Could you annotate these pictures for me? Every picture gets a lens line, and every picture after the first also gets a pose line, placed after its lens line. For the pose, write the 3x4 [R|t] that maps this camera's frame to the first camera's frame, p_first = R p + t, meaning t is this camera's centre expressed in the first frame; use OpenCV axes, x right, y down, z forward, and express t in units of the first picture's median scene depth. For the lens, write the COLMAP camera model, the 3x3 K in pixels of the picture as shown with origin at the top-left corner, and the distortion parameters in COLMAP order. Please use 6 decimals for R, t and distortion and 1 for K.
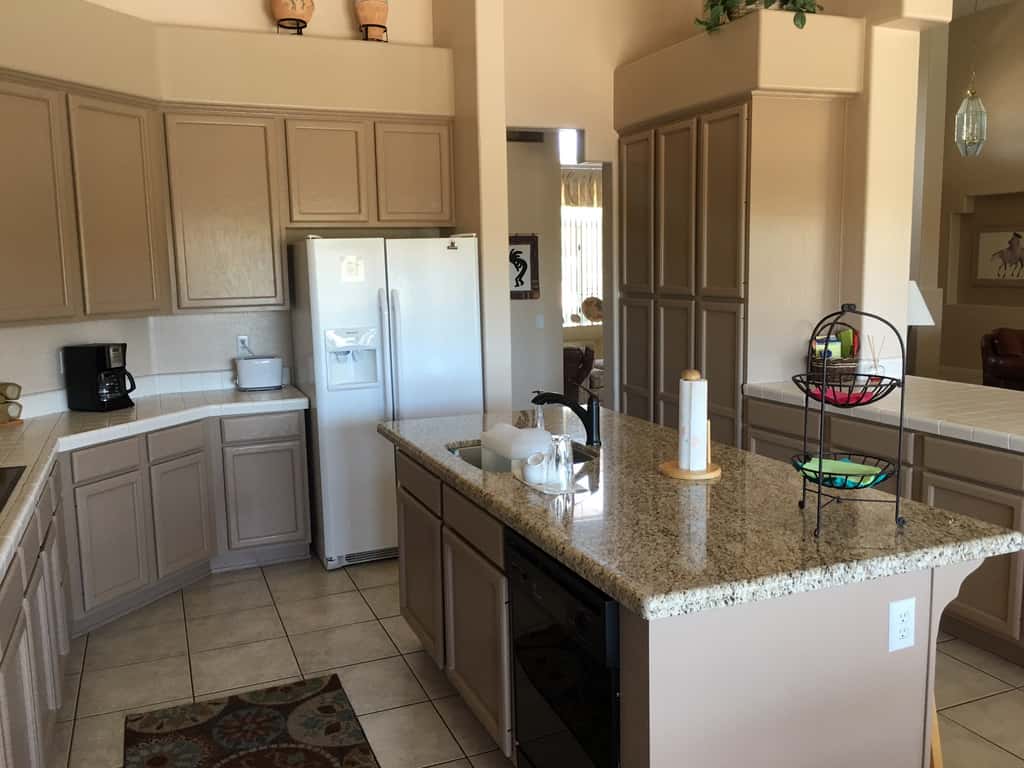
lens RADIAL K [[872.3, 0, 505.0], [0, 872.3, 382.2], [0, 0, 1]] dist [0.066827, -0.080478]
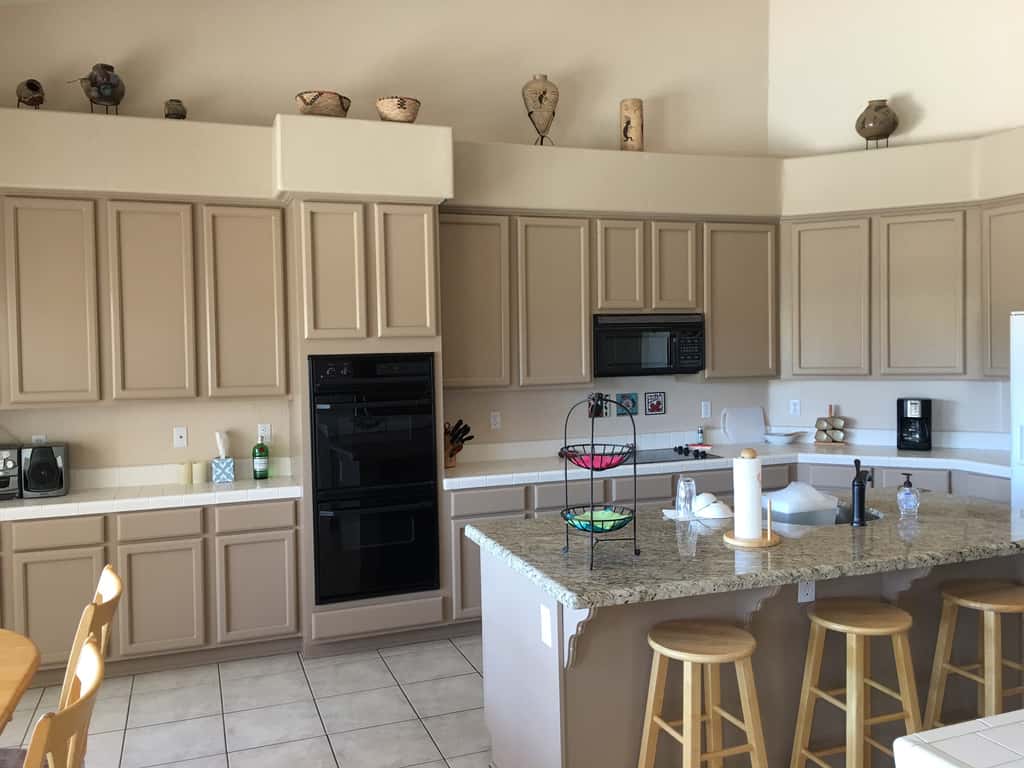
lens RADIAL K [[872.3, 0, 507.6], [0, 872.3, 377.1], [0, 0, 1]] dist [0.066827, -0.080478]
pose [[-0.041836, 0.060826, -0.997271, 0.881703], [-0.114638, 0.991261, 0.065268, -0.093803], [0.992526, 0.117056, -0.034497, 0.465981]]
